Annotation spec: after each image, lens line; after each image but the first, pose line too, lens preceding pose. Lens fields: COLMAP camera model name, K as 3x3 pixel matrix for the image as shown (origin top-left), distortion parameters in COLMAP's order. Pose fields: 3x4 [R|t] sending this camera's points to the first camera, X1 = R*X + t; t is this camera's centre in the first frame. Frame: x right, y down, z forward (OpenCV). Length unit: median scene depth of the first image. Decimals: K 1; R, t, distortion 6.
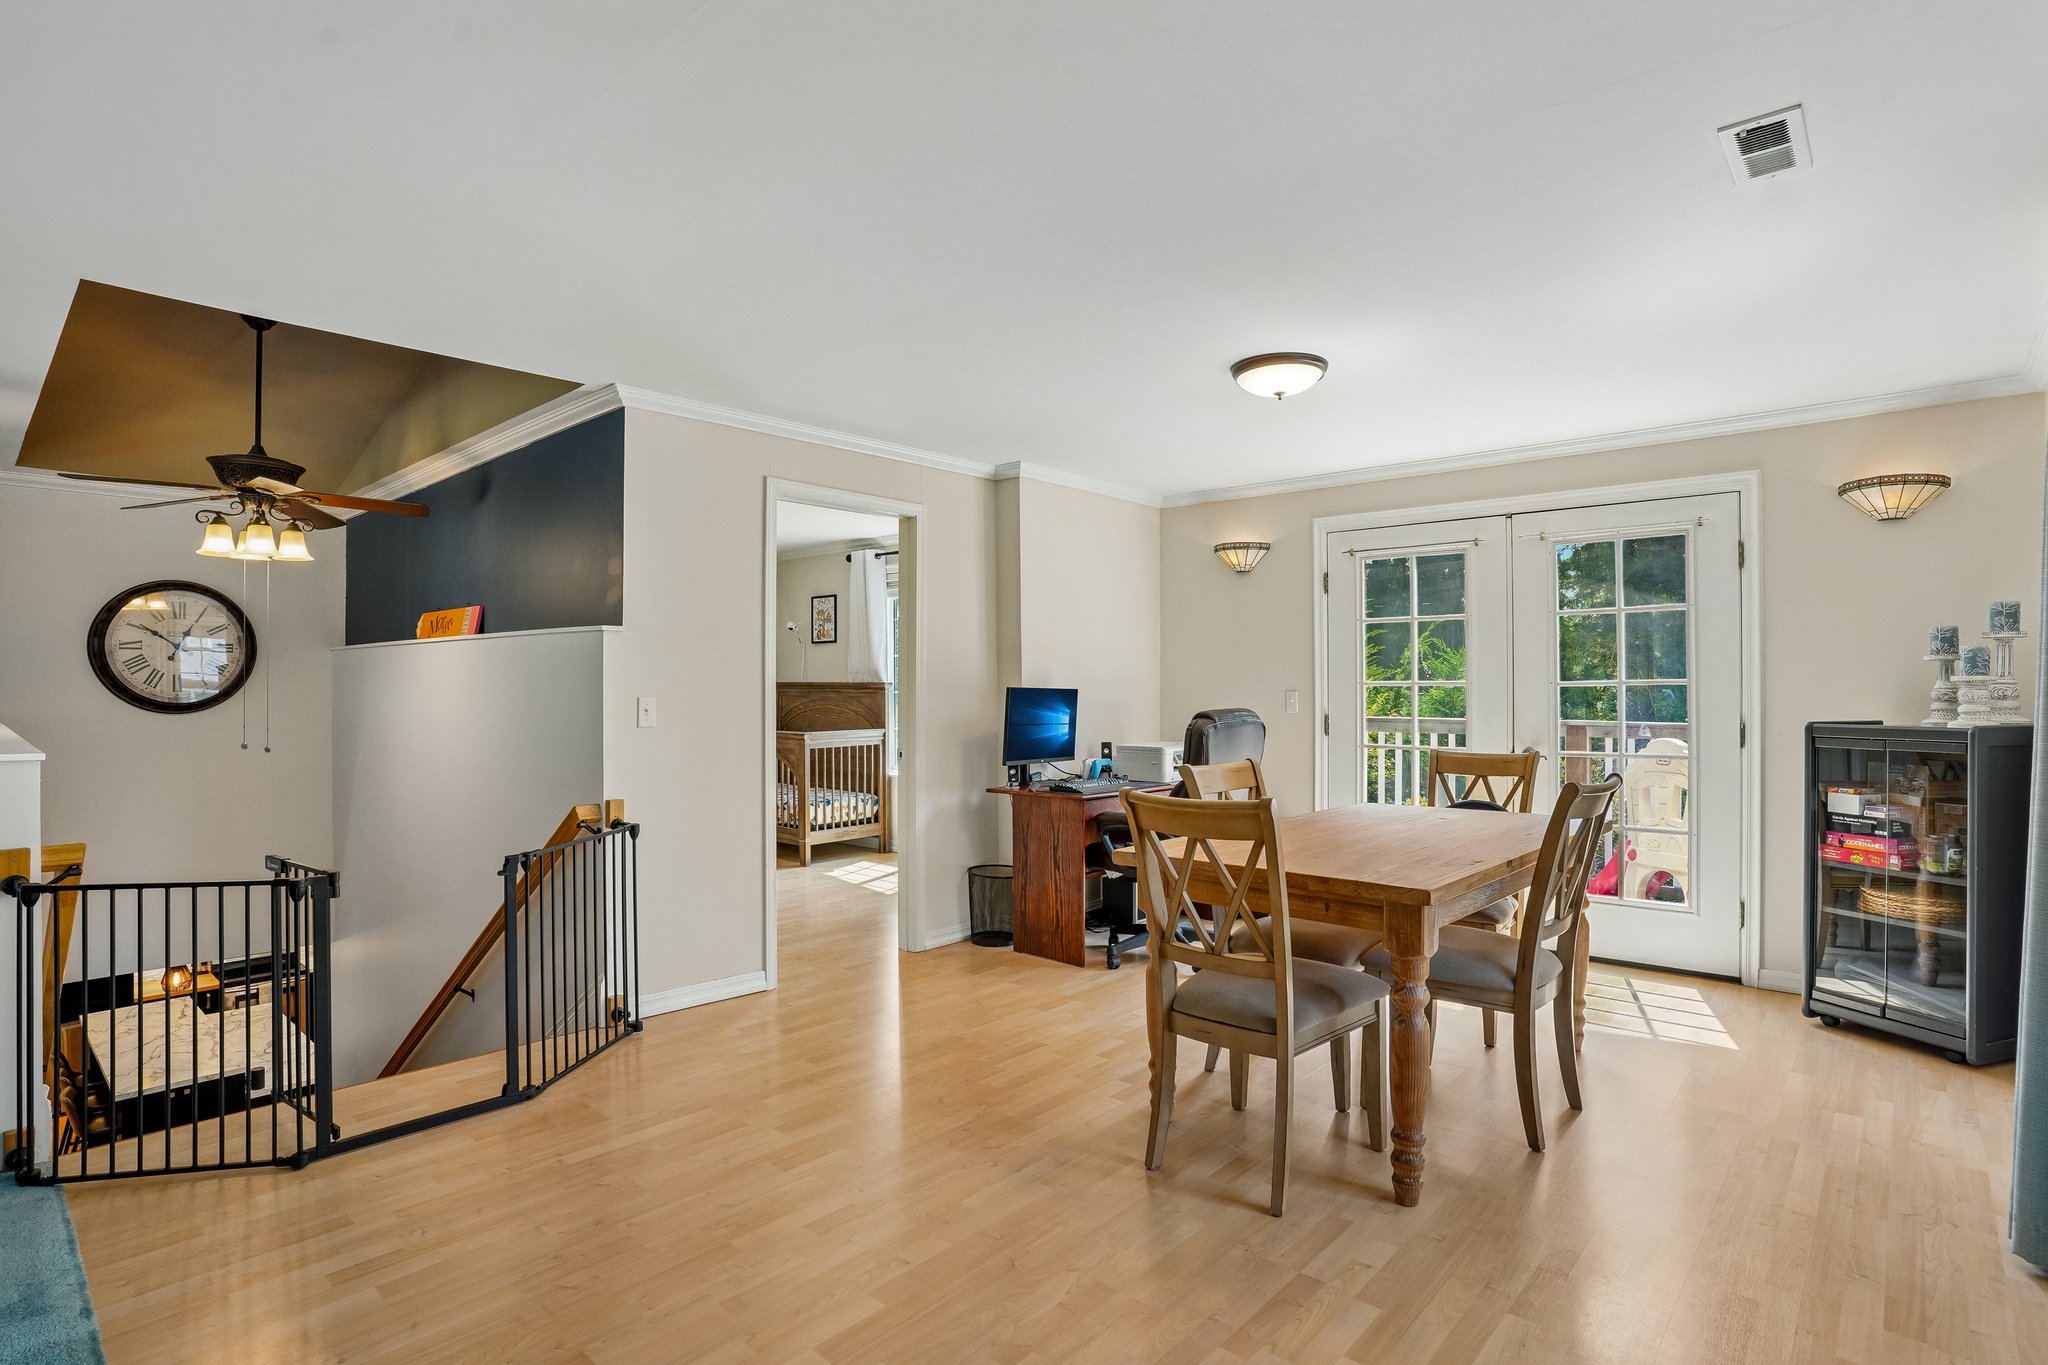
lens RADIAL K [[1024.2, 0, 1043.3], [0, 1024.2, 683.9], [0, 0, 1]] dist [-0.078527, 0.031888]
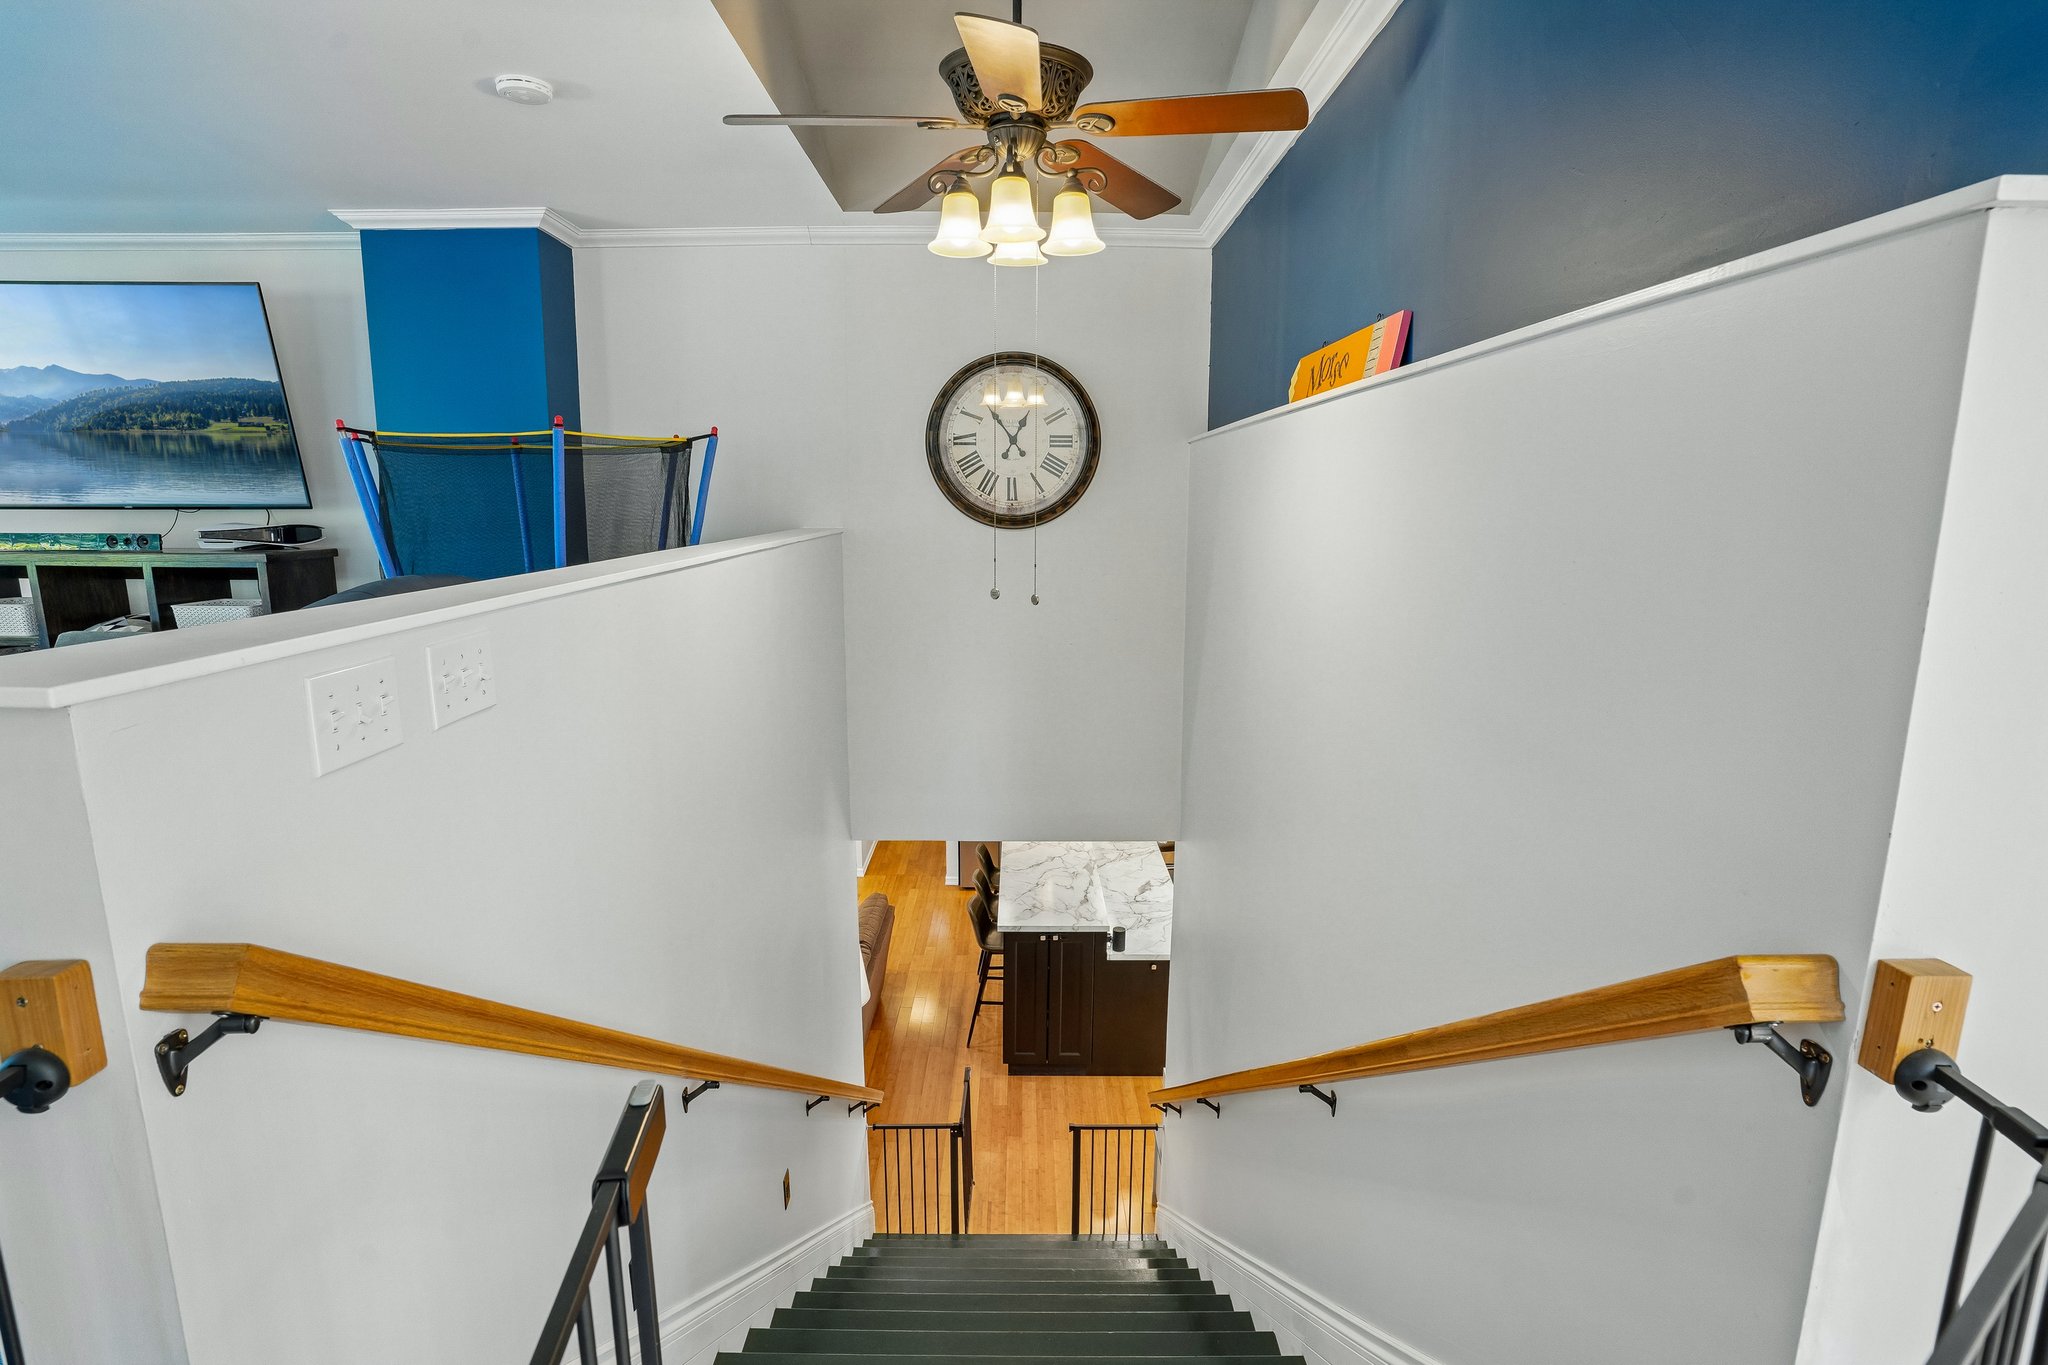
lens RADIAL K [[1024.2, 0, 1043.3], [0, 1024.2, 683.9], [0, 0, 1]] dist [-0.078527, 0.031888]
pose [[0.676675, 0.135165, -0.723769, -0.280733], [-0.005335, 0.983879, 0.178754, 0.006690], [0.736262, -0.117097, 0.666488, 0.487779]]
